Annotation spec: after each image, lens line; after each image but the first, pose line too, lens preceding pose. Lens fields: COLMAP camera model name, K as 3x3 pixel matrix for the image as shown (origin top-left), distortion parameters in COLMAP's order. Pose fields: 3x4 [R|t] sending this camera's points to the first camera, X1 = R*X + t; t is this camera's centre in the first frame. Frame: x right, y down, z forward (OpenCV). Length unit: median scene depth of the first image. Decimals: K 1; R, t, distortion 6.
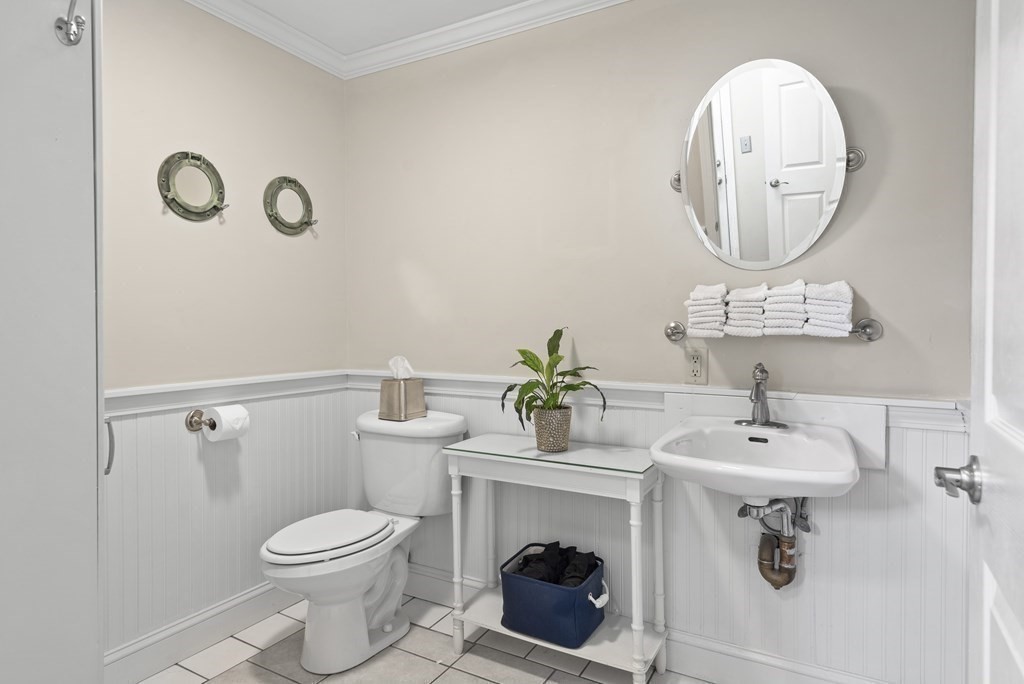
lens RADIAL K [[585.8, 0, 516.4], [0, 585.8, 334.5], [0, 0, 1]] dist [0.012870, -0.001175]
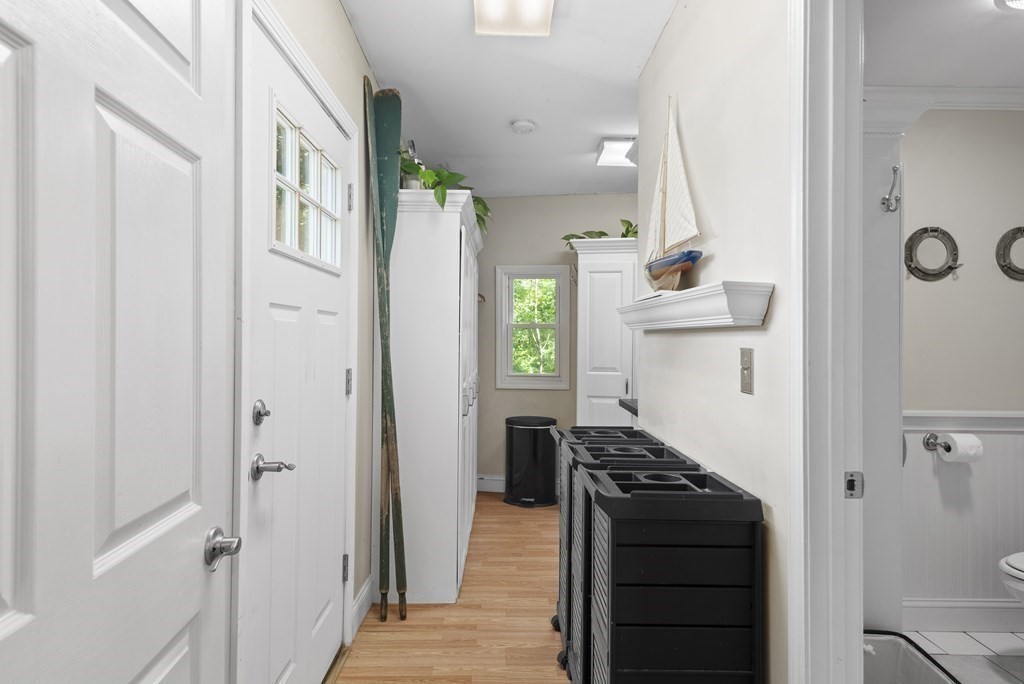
lens RADIAL K [[585.8, 0, 517.2], [0, 585.8, 335.4], [0, 0, 1]] dist [0.012870, -0.001175]
pose [[0.503430, -0.005138, -0.864021, 0.088404], [-0.023399, 0.999534, -0.019578, -0.033123], [0.863719, 0.030074, 0.503075, -0.383076]]
